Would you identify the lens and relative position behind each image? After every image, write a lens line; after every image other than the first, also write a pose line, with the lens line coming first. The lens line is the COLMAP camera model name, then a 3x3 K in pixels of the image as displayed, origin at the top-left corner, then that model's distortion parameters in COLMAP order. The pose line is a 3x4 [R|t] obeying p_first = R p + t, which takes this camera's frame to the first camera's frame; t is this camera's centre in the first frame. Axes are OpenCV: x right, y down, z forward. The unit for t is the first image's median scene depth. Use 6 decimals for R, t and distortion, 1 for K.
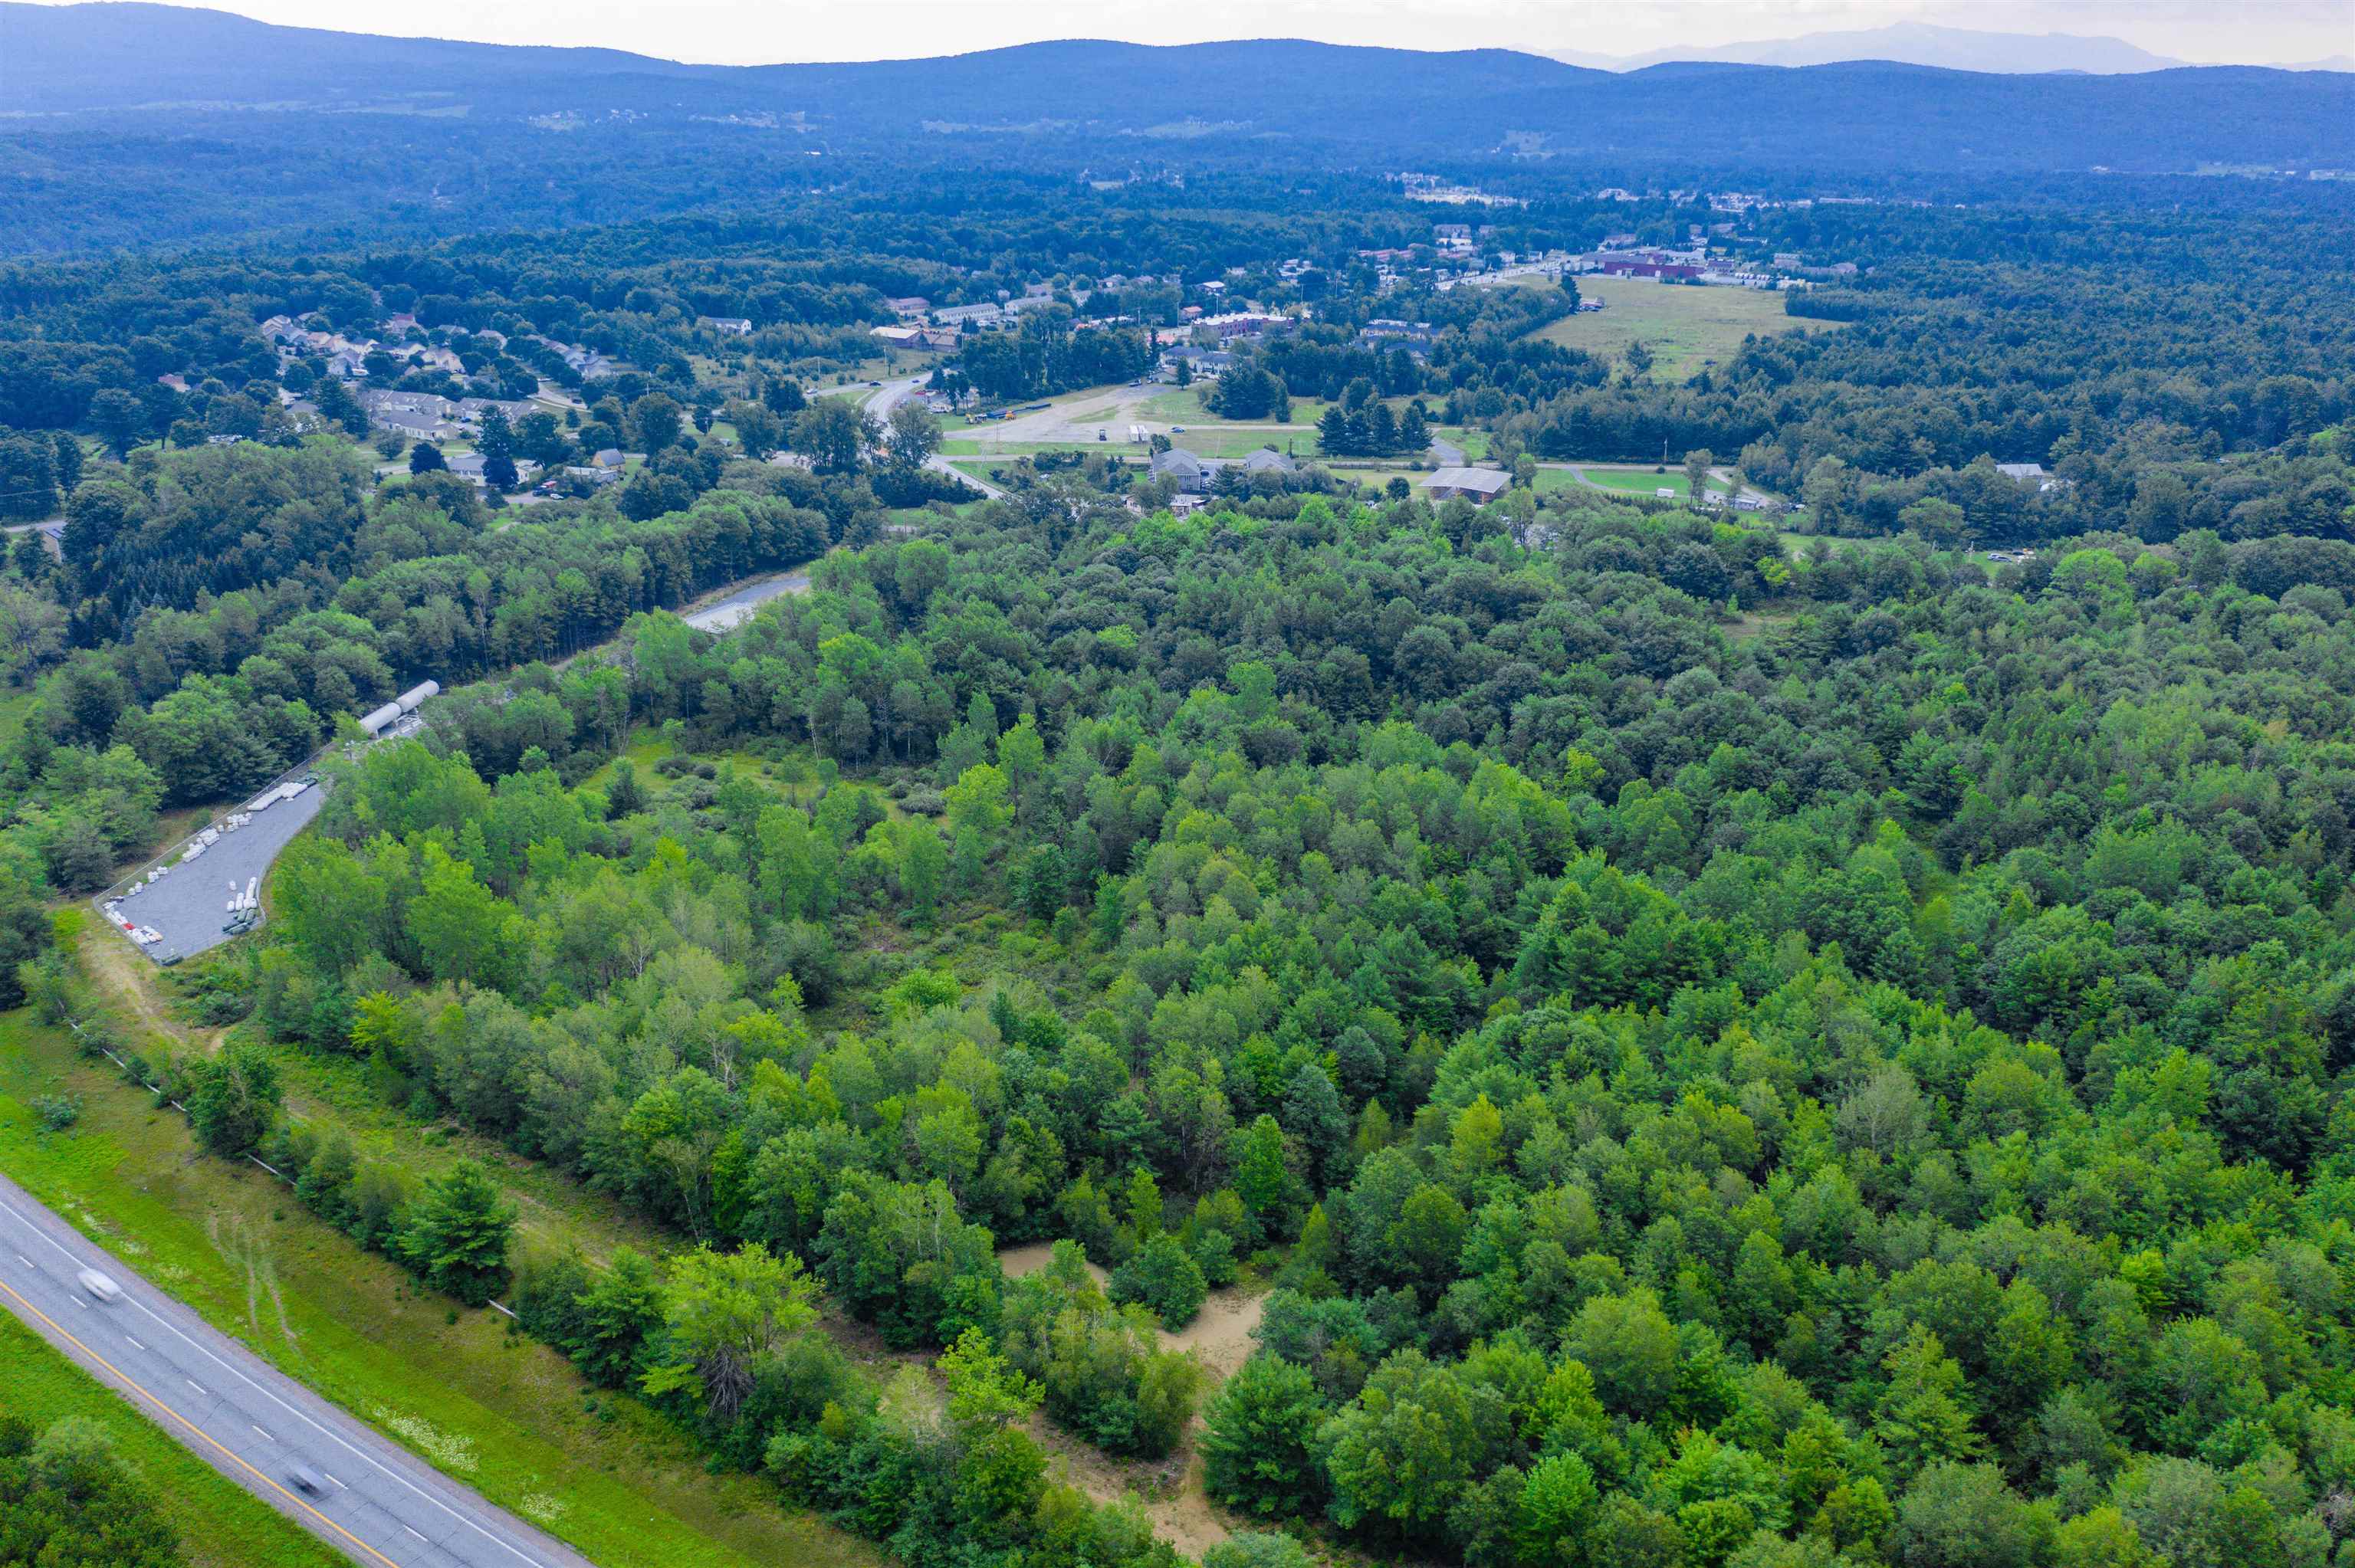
lens RADIAL K [[1861.9, 0, 1177.5], [0, 1861.9, 784.0], [0, 0, 1]] dist [-0.016443, 0.002216]
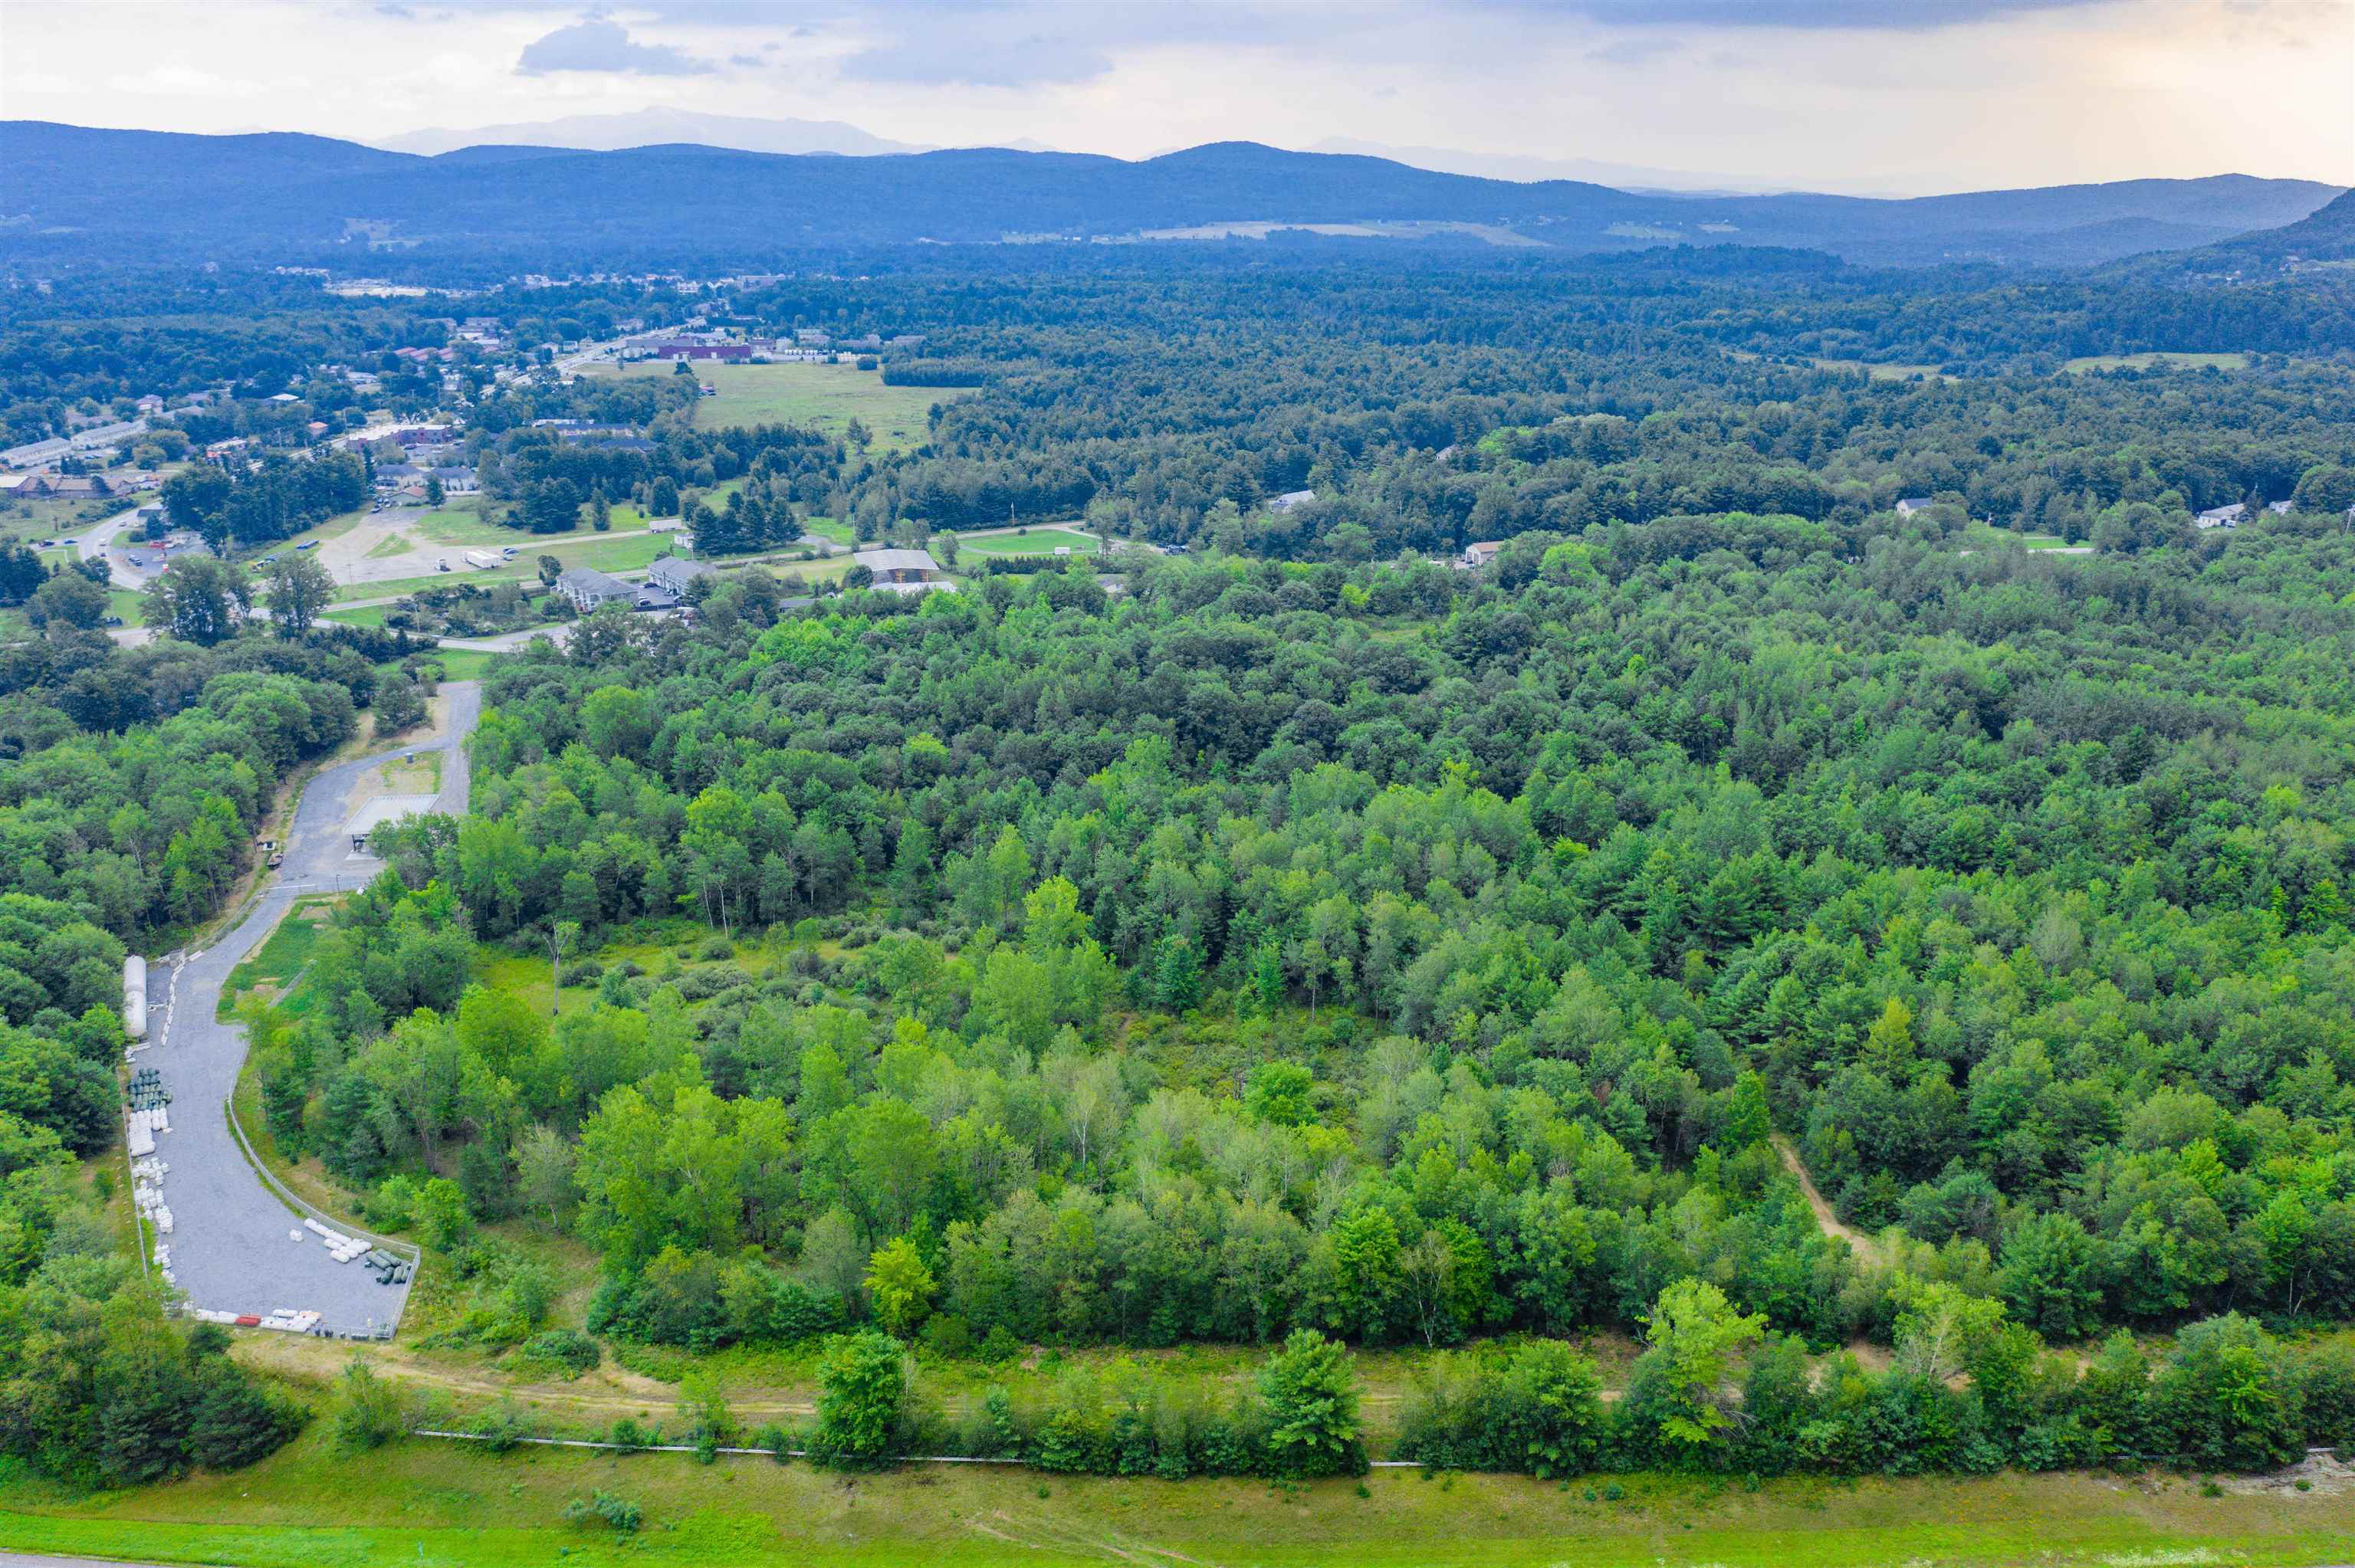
lens RADIAL K [[1861.9, 0, 1177.5], [0, 1861.9, 784.0], [0, 0, 1]] dist [-0.016443, 0.002216]
pose [[0.817456, -0.186000, 0.545133, -0.272381], [0.206906, 0.978080, 0.023454, -0.032525], [-0.537546, 0.093619, 0.838022, 0.064336]]
